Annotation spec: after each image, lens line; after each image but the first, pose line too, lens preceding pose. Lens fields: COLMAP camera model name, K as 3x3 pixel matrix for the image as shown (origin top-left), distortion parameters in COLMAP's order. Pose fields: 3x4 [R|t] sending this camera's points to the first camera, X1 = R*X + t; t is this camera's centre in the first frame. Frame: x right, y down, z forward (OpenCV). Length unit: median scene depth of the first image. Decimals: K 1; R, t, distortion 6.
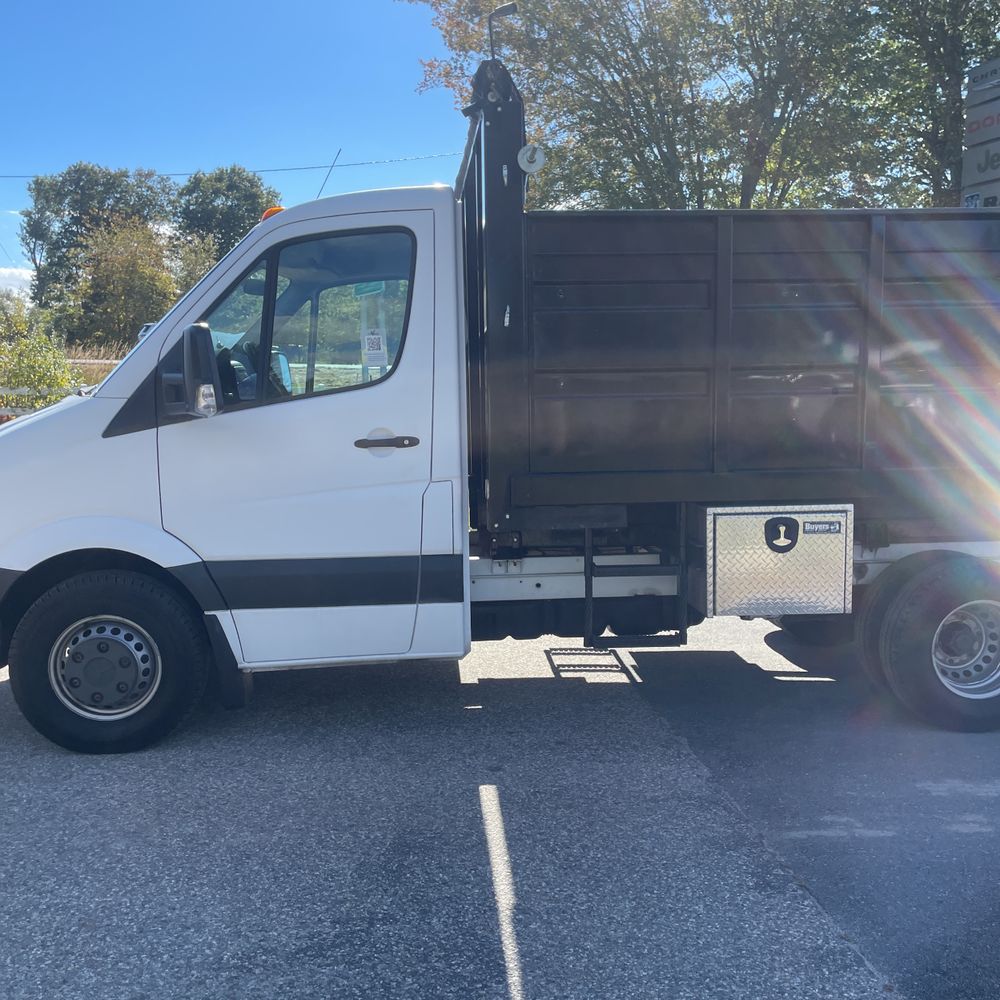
lens RADIAL K [[1014.3, 0, 509.1], [0, 1014.3, 492.6], [0, 0, 1]] dist [0.102126, -0.144809]
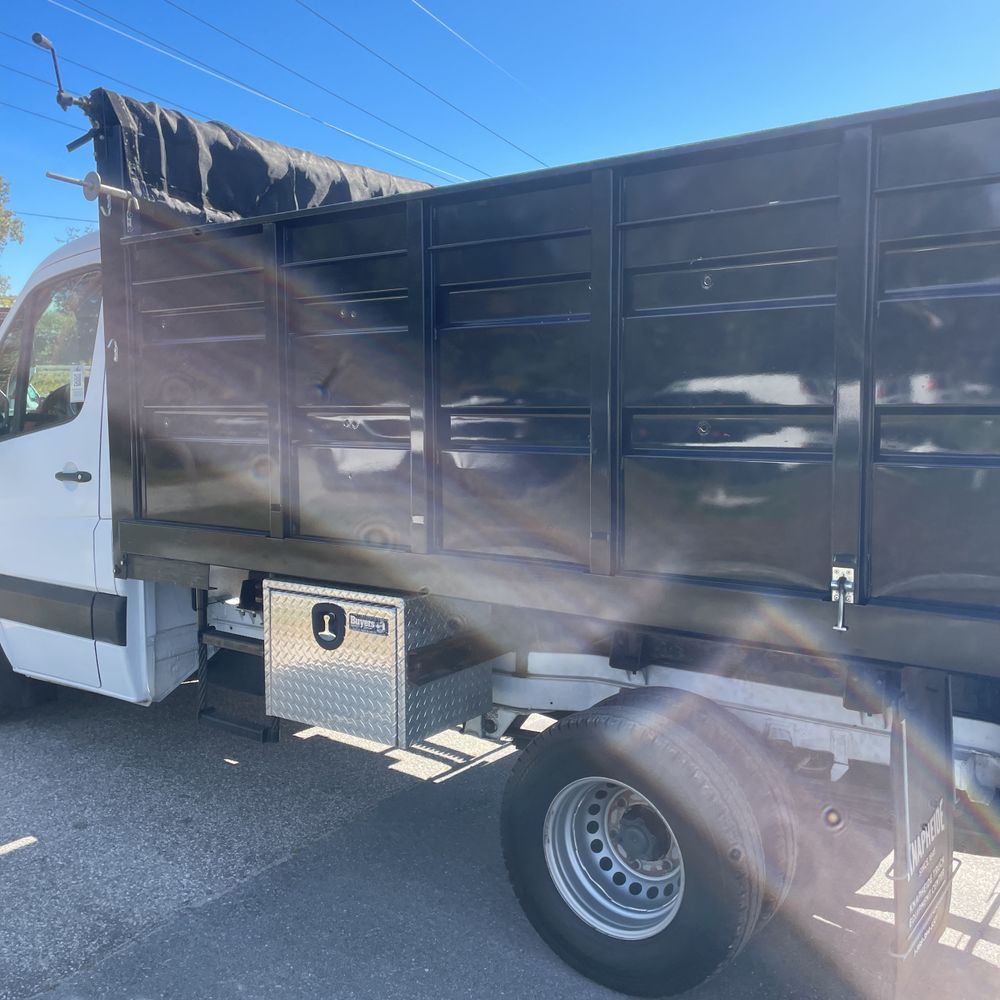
lens RADIAL K [[1008.2, 0, 496.5], [0, 1008.2, 495.0], [0, 0, 1]] dist [0.113934, -0.160290]
pose [[0.748754, 0.068497, -0.659299, 0.850059], [-0.071015, 0.997211, 0.022953, -0.082579], [0.659033, 0.029634, 0.751530, 0.507083]]
